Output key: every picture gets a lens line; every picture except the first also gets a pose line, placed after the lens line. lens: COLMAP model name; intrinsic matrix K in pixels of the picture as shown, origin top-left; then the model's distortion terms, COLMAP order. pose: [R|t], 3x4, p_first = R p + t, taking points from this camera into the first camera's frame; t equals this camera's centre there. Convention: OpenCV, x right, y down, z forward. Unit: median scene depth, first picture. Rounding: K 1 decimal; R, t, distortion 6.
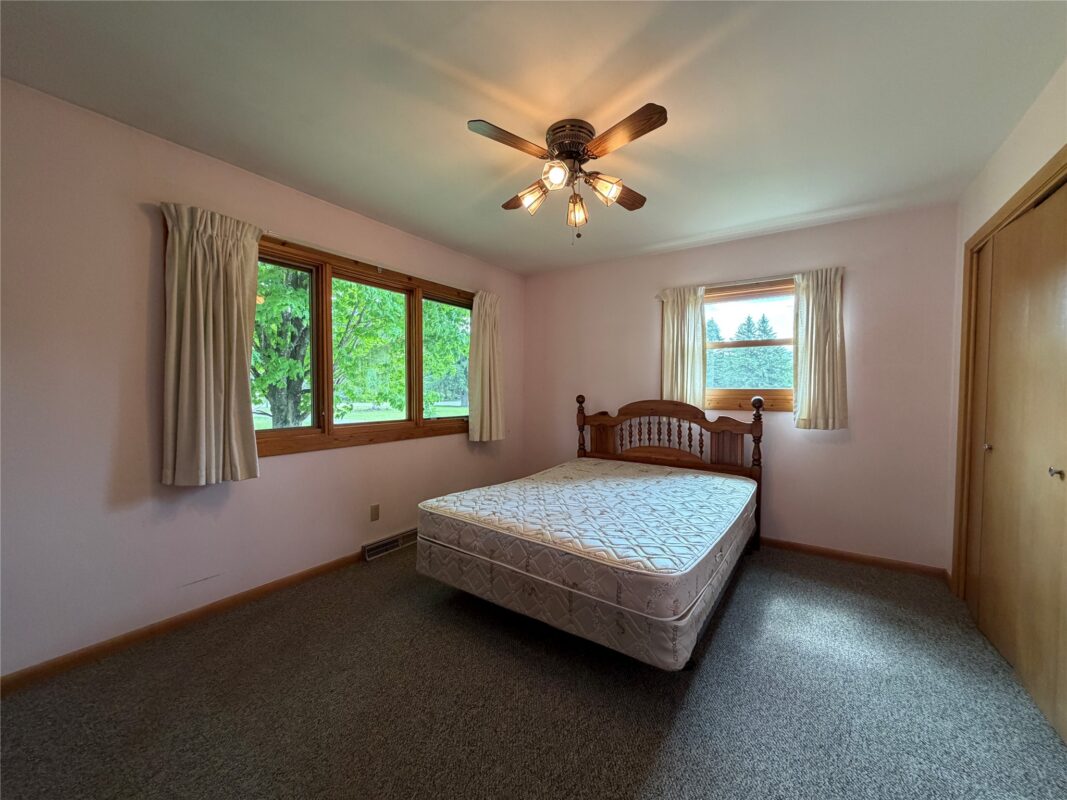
lens RADIAL K [[424.0, 0, 531.9], [0, 424.0, 401.5], [0, 0, 1]] dist [0.000281, -0.000150]
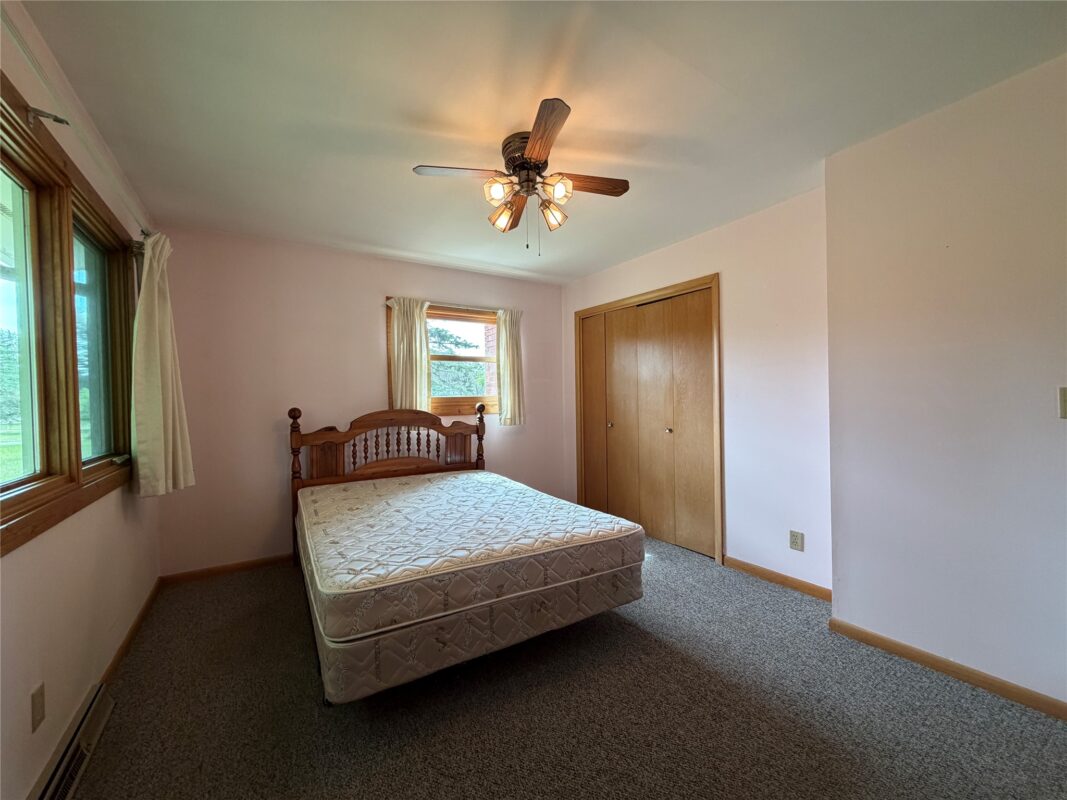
lens RADIAL K [[424.0, 0, 531.9], [0, 424.0, 401.5], [0, 0, 1]] dist [0.000281, -0.000150]
pose [[0.398165, -0.019749, 0.917101, -0.490088], [0.047733, 0.998860, 0.000786, -0.008158], [-0.916071, 0.043463, 0.398653, 0.345833]]
